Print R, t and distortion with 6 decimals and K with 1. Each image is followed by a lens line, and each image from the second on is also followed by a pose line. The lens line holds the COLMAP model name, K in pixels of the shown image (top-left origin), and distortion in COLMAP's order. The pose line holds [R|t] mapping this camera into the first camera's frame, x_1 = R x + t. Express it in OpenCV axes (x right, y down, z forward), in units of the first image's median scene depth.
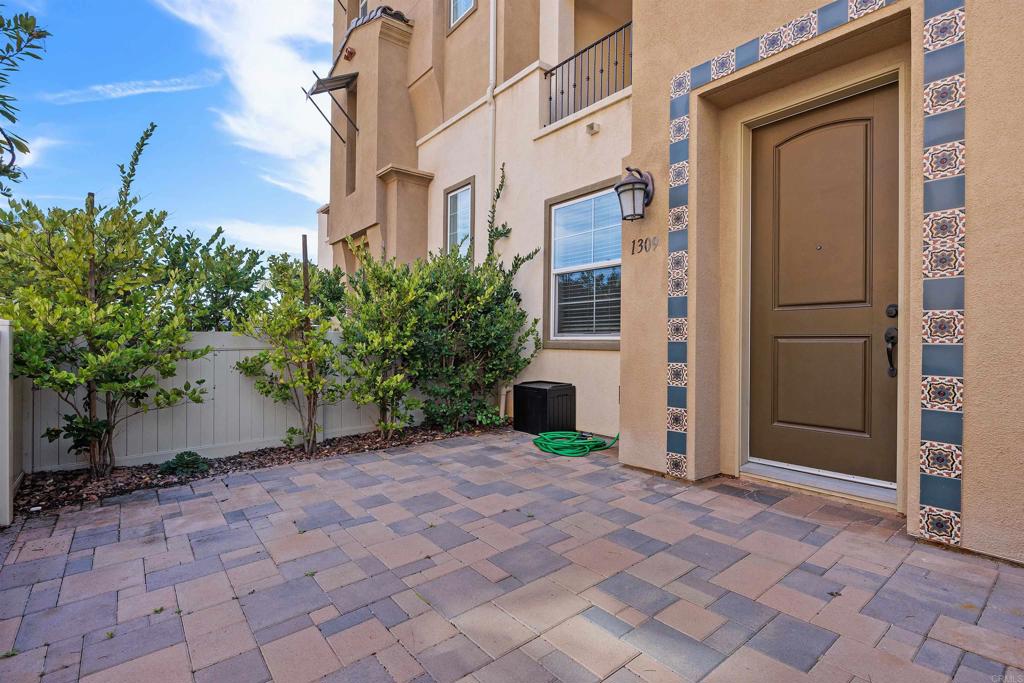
lens RADIAL K [[483.2, 0, 516.4], [0, 483.2, 333.2], [0, 0, 1]] dist [-0.015795, 0.001326]
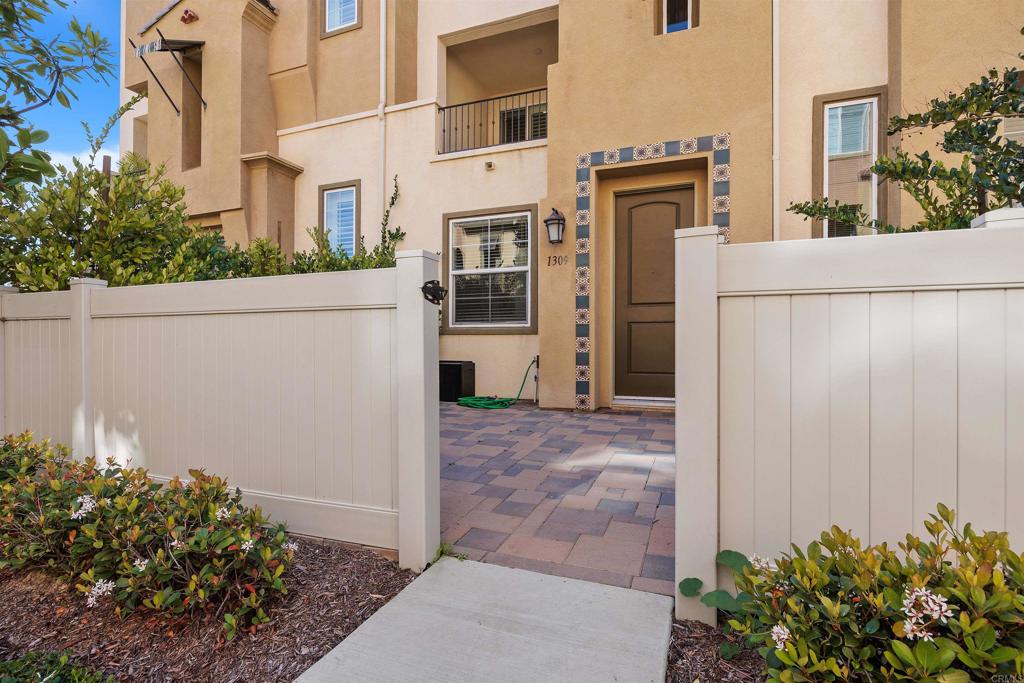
lens RADIAL K [[483.2, 0, 521.1], [0, 483.2, 338.1], [0, 0, 1]] dist [-0.015795, 0.001326]
pose [[0.862115, 0.007690, 0.506654, -0.634212], [-0.006999, 0.999970, -0.003268, 0.070114], [-0.506664, -0.000728, 0.862143, -0.258191]]
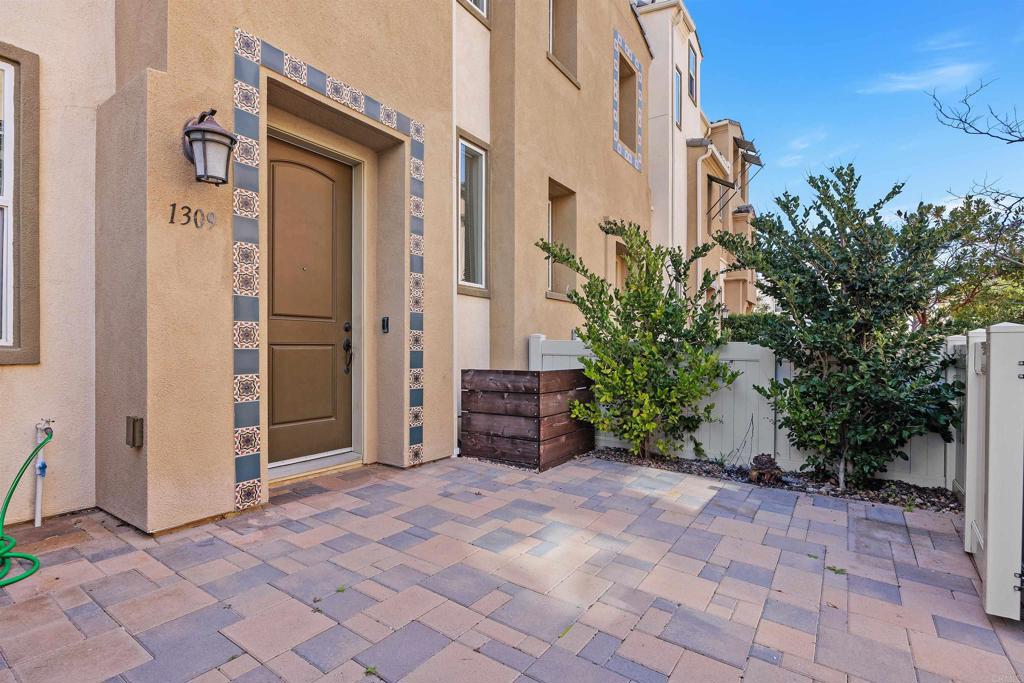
lens RADIAL K [[483.2, 0, 510.0], [0, 483.2, 345.5], [0, 0, 1]] dist [-0.015795, 0.001326]
pose [[-0.277833, -0.001019, 0.960629, -0.602399], [-0.022167, 0.999740, -0.005351, 0.005048], [-0.960374, -0.022781, -0.277784, 0.784167]]
